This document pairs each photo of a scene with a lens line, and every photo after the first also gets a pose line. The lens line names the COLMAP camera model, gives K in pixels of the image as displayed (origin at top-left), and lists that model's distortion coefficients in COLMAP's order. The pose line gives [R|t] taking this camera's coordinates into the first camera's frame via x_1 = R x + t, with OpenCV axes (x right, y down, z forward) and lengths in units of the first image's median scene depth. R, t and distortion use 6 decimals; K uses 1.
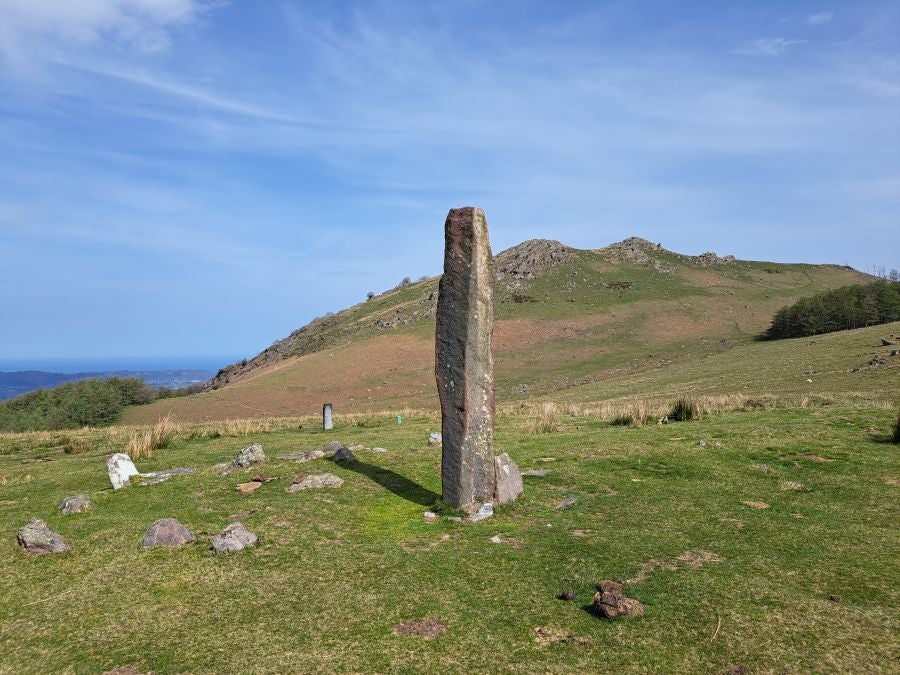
lens RADIAL K [[641.7, 0, 457.5], [0, 641.7, 314.9], [0, 0, 1]] dist [0.094601, -0.096842]
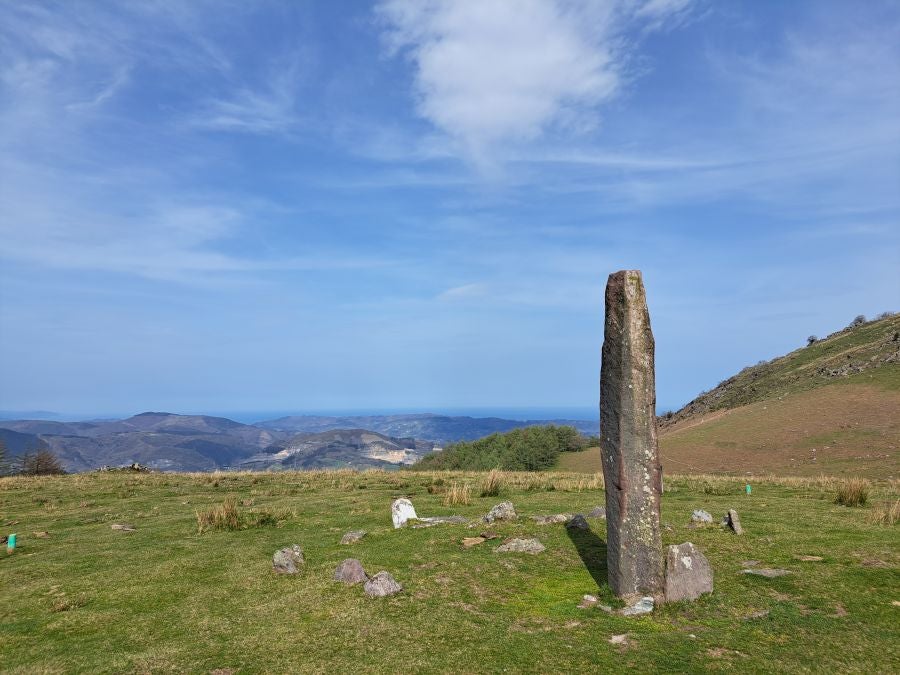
lens RADIAL K [[641.7, 0, 457.5], [0, 641.7, 314.9], [0, 0, 1]] dist [0.094601, -0.096842]
pose [[0.803901, -0.077234, -0.589727, 0.311748], [0.030943, 0.995621, -0.088211, -0.020786], [0.593958, 0.052665, 0.802771, 0.074674]]
